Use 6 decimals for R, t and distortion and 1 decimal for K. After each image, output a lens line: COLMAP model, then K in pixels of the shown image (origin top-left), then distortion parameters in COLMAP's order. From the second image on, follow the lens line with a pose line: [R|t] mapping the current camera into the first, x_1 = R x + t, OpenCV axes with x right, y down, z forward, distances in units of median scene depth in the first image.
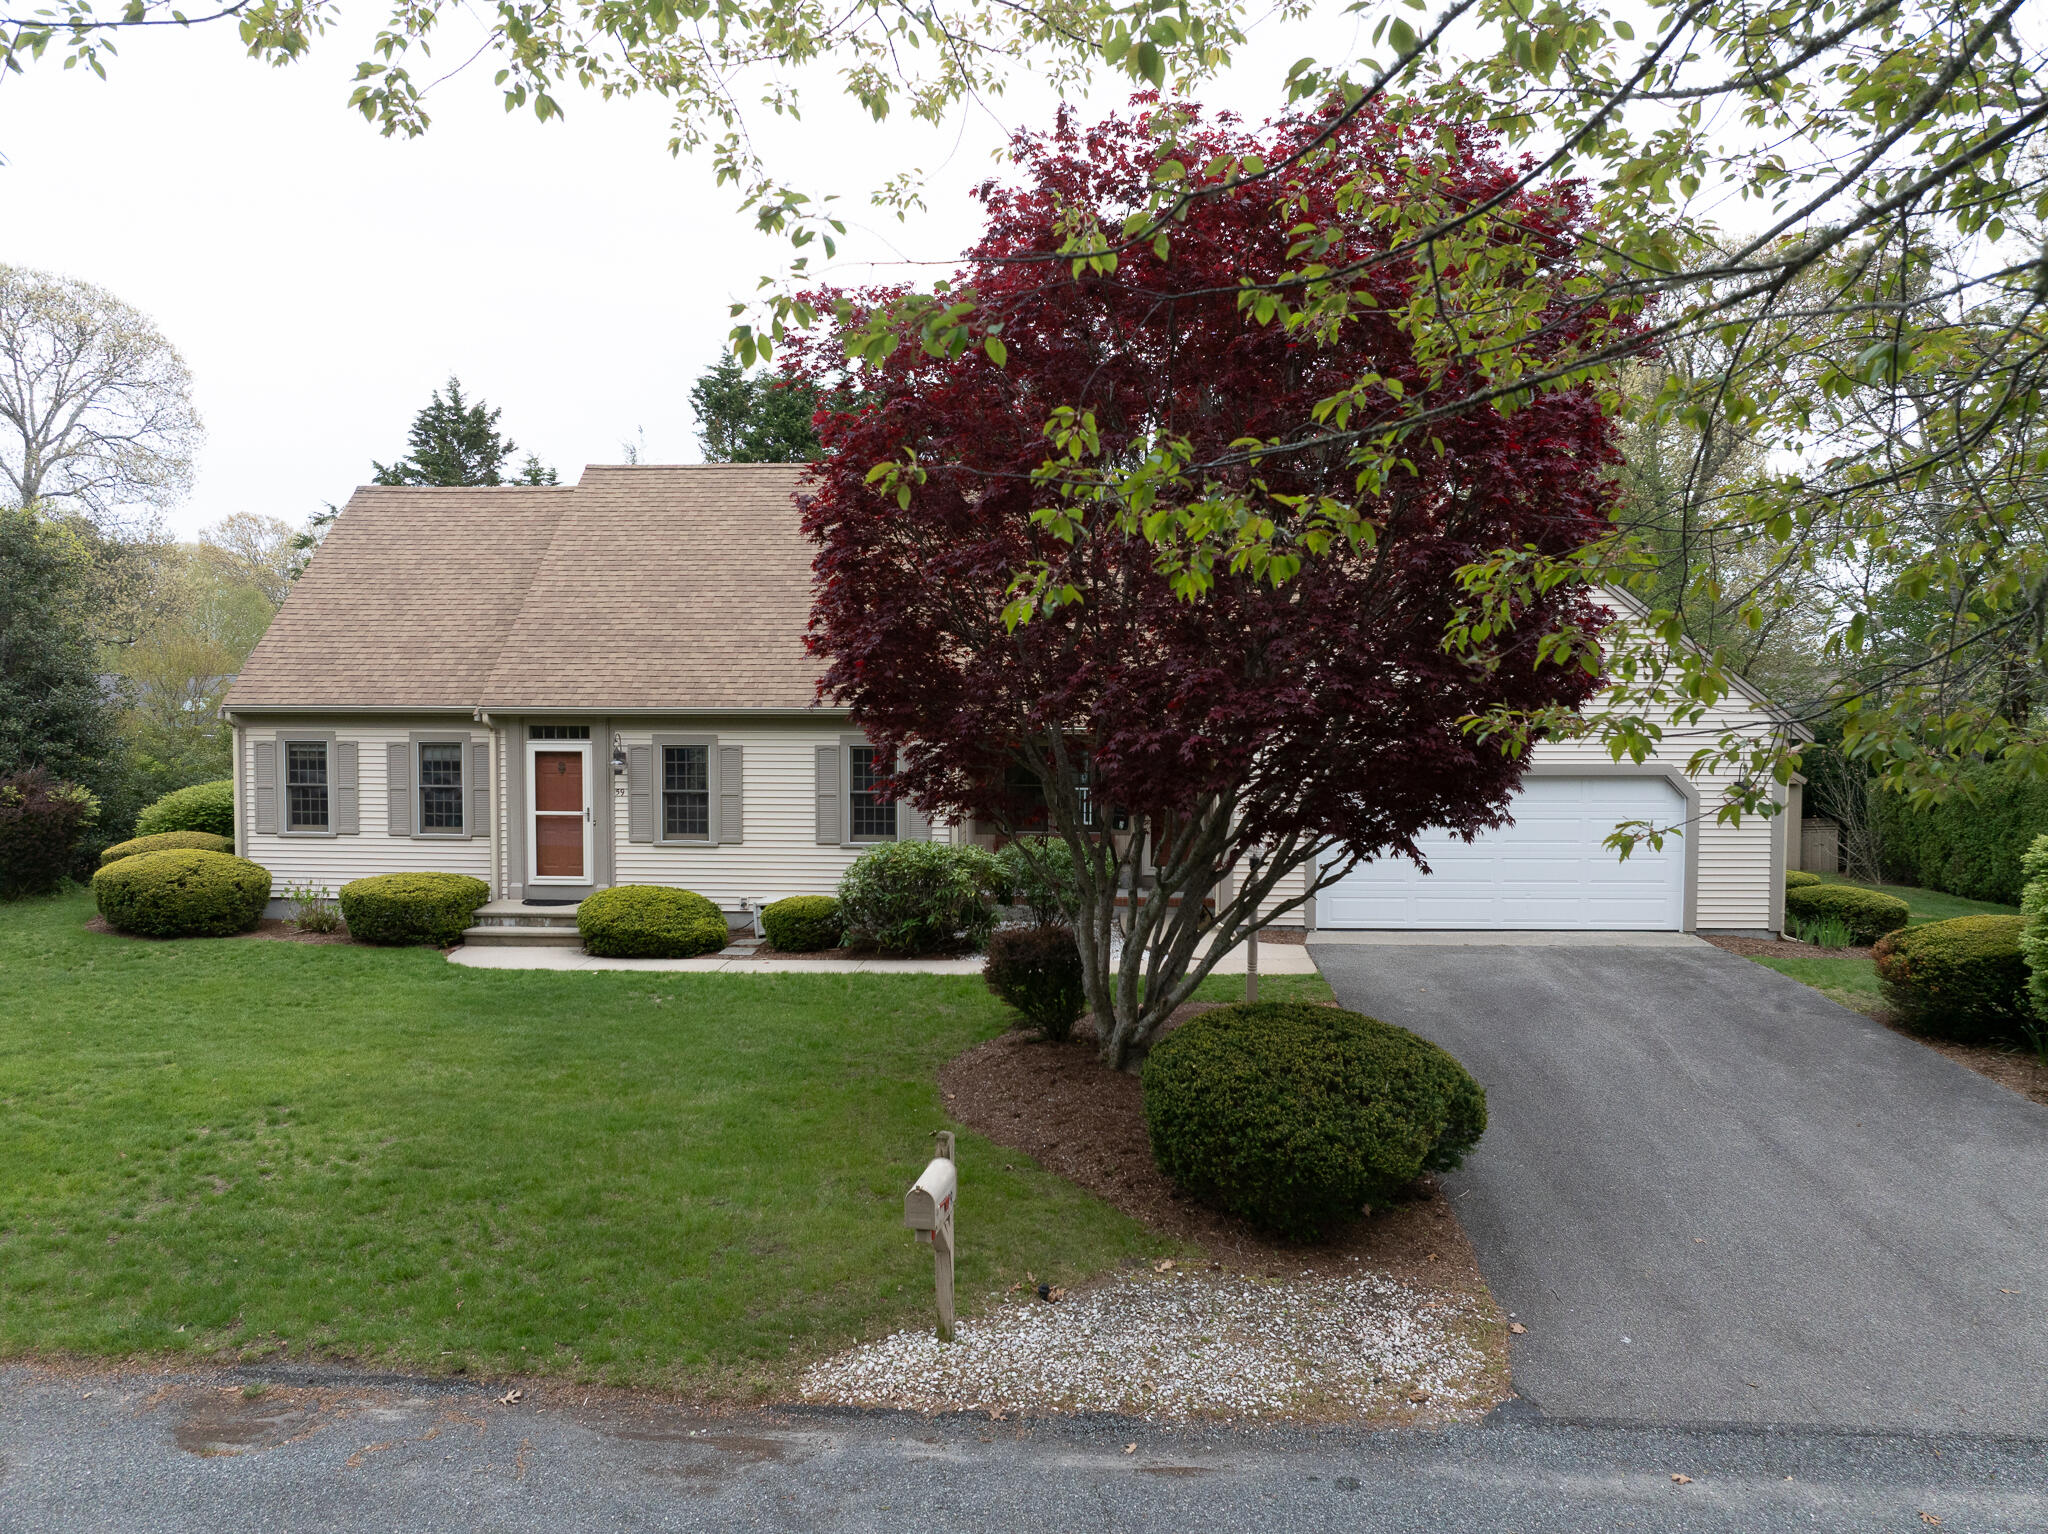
lens RADIAL K [[1454.5, 0, 1024.0], [0, 1454.5, 767.0], [0, 0, 1]] dist [-0.049961, 0.020320]
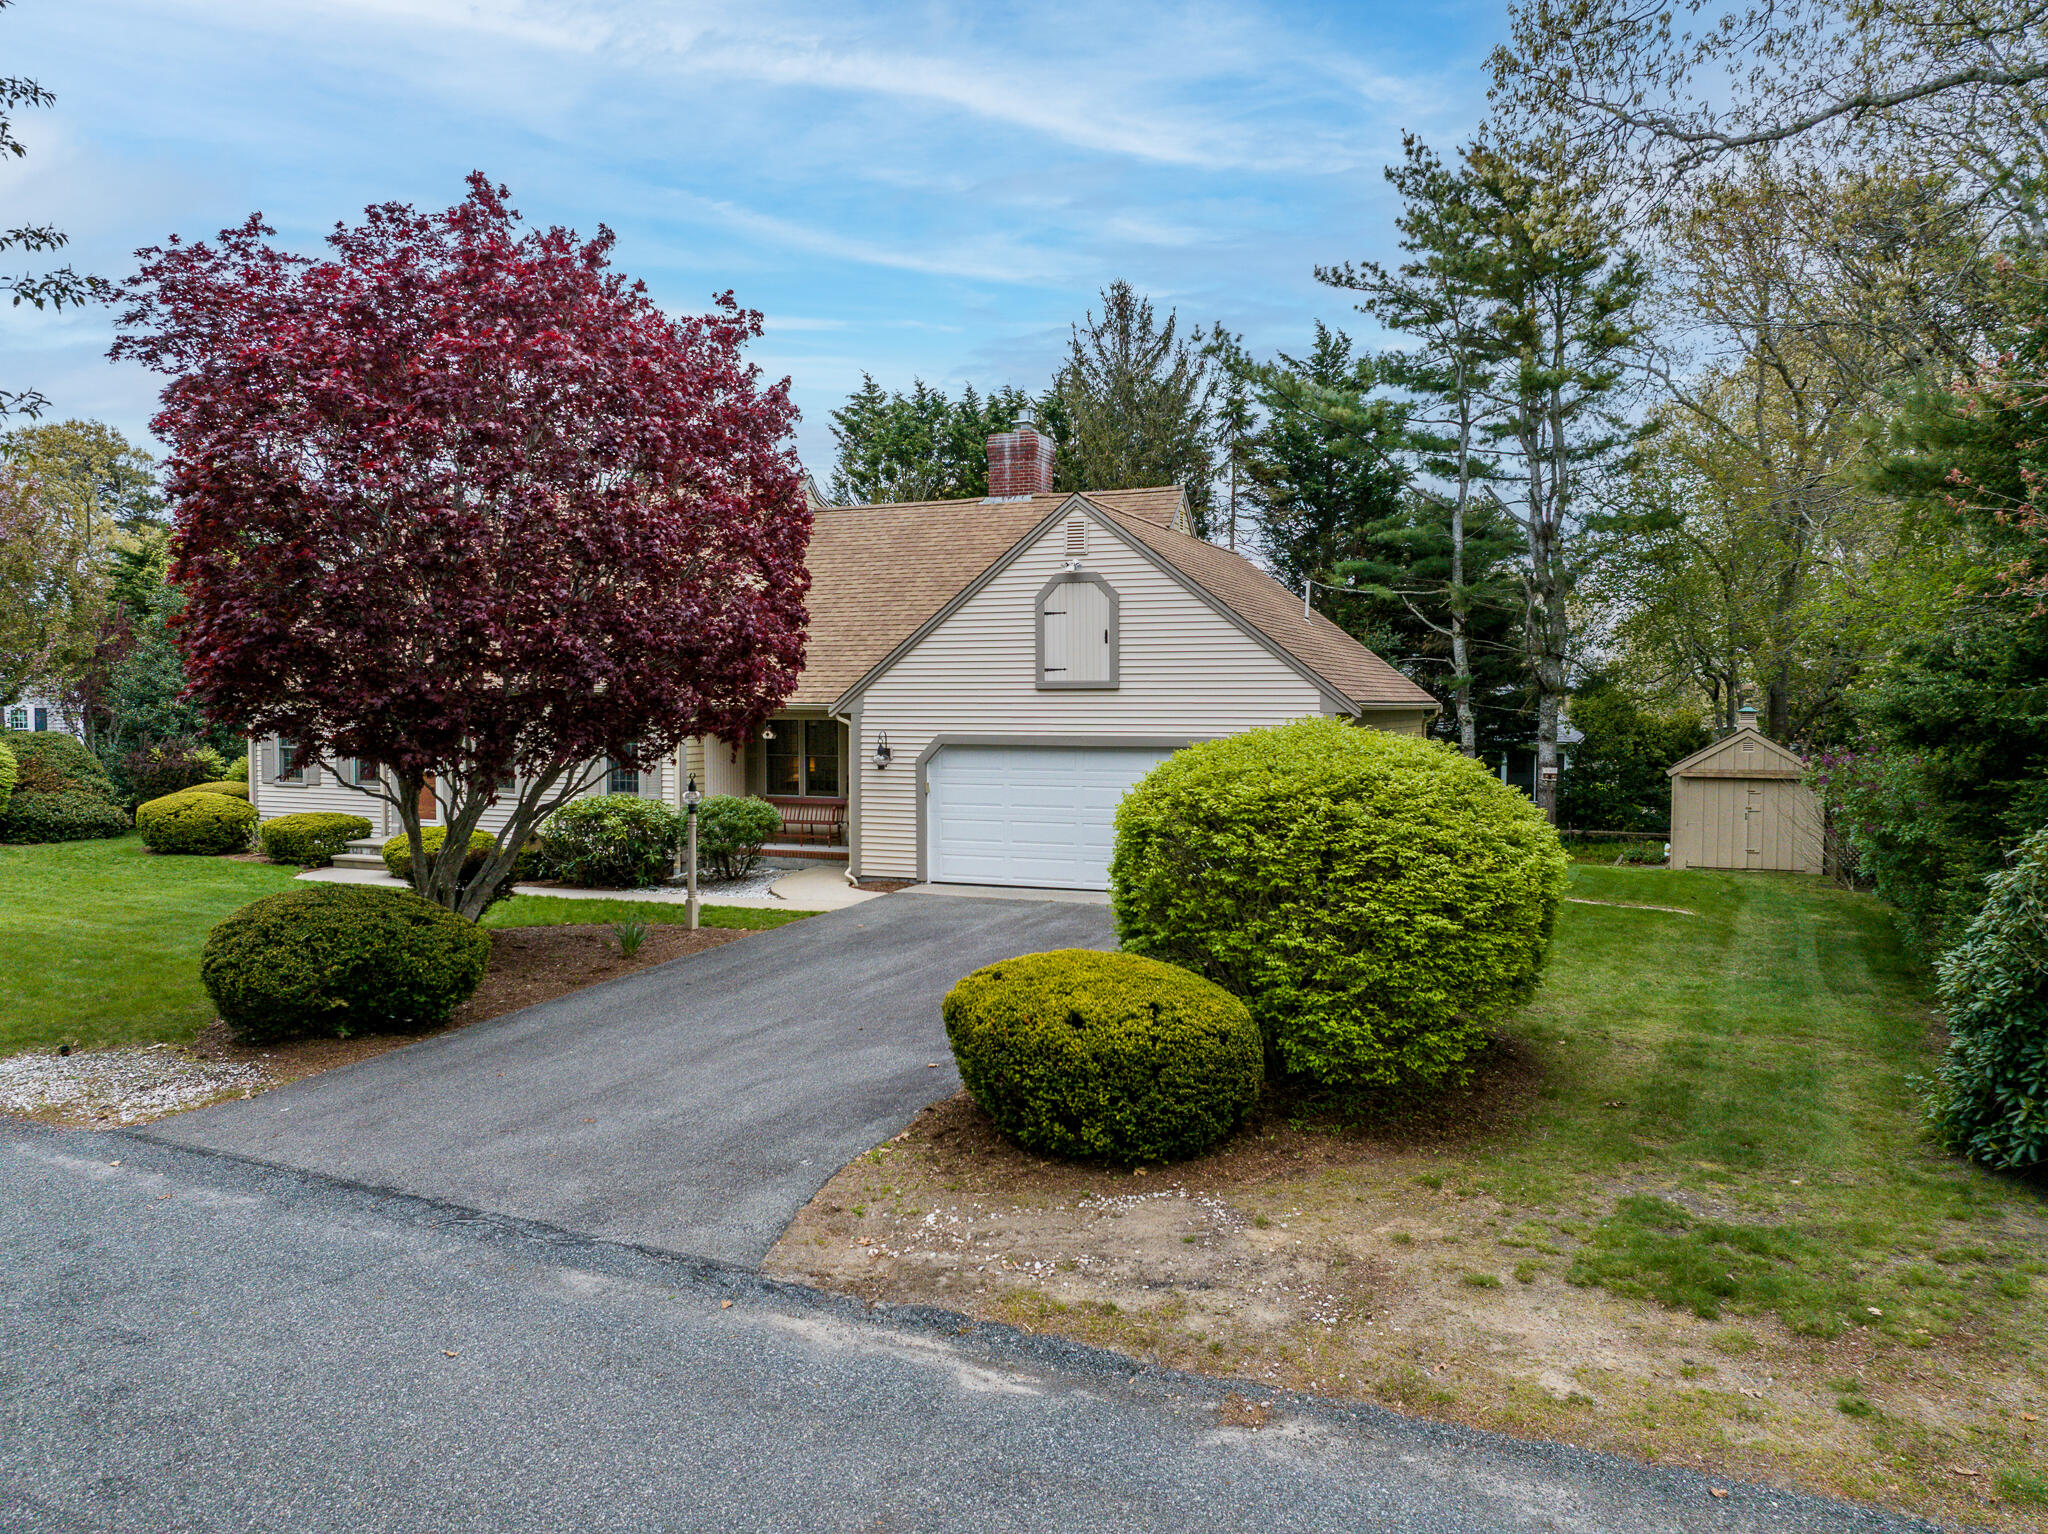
lens RADIAL K [[1454.5, 0, 1024.0], [0, 1454.5, 767.0], [0, 0, 1]] dist [-0.049961, 0.020320]
pose [[0.940061, 0.013774, -0.340727, 0.627369], [-0.015359, 0.999880, -0.001955, 0.023297], [0.340659, 0.007071, 0.940160, -0.027432]]
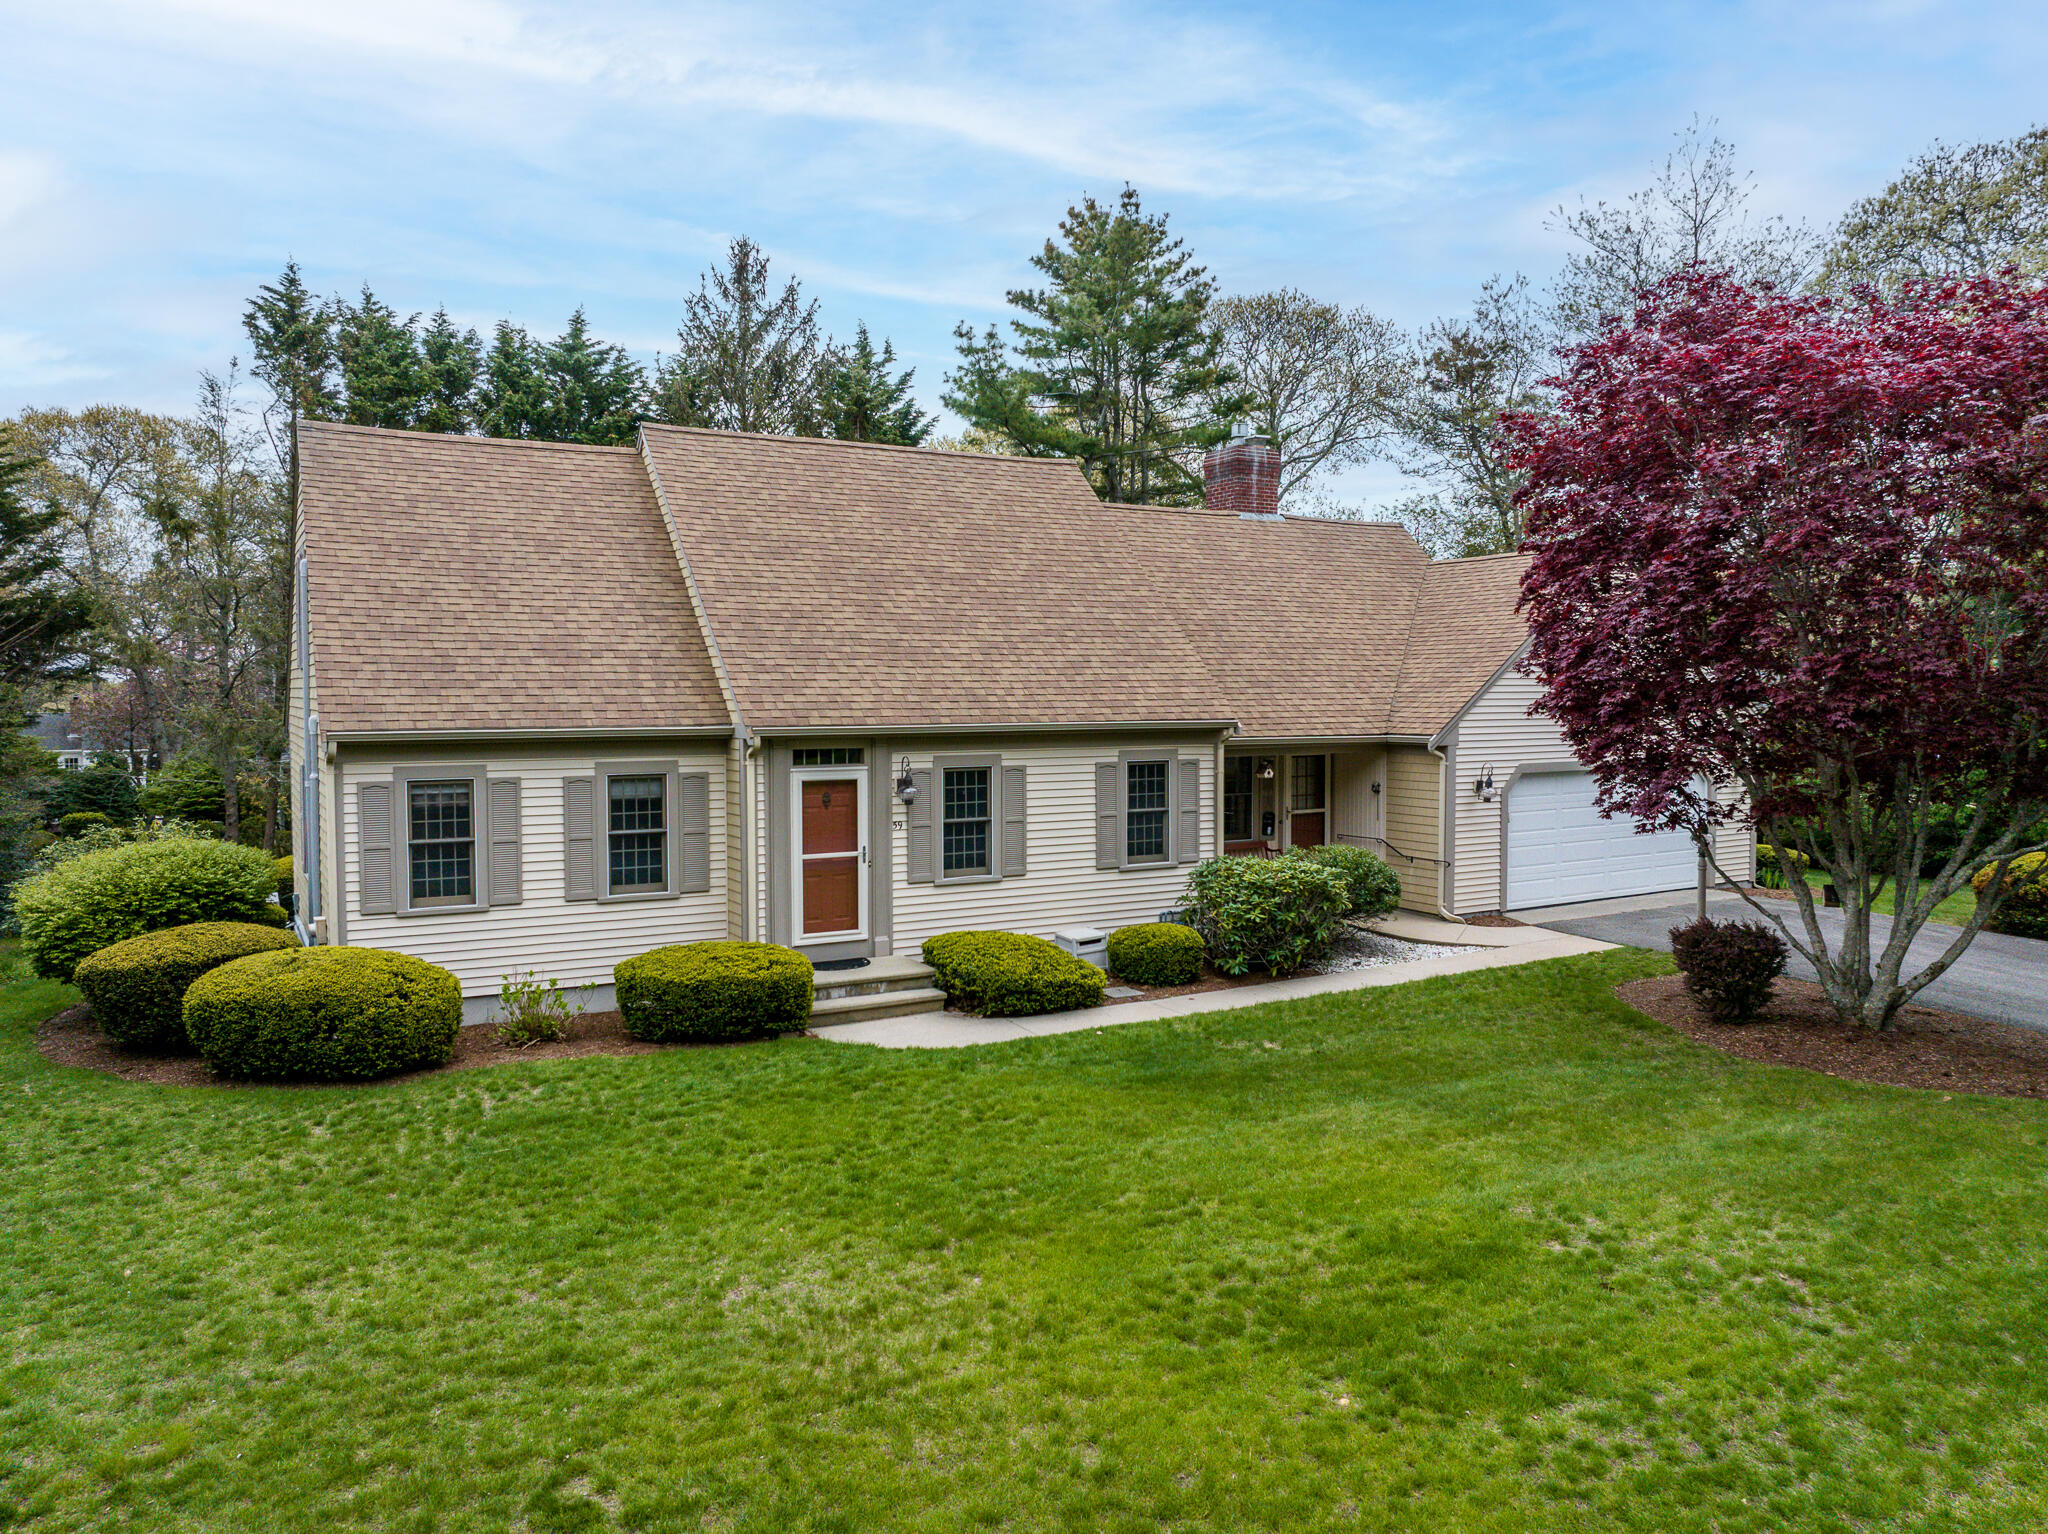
lens RADIAL K [[1454.5, 0, 1024.0], [0, 1454.5, 767.0], [0, 0, 1]] dist [-0.049961, 0.020320]
pose [[0.827580, -0.034033, 0.560315, -0.694569], [0.033719, 0.999372, 0.010899, -0.023483], [-0.560334, 0.009874, 0.828208, 0.258266]]
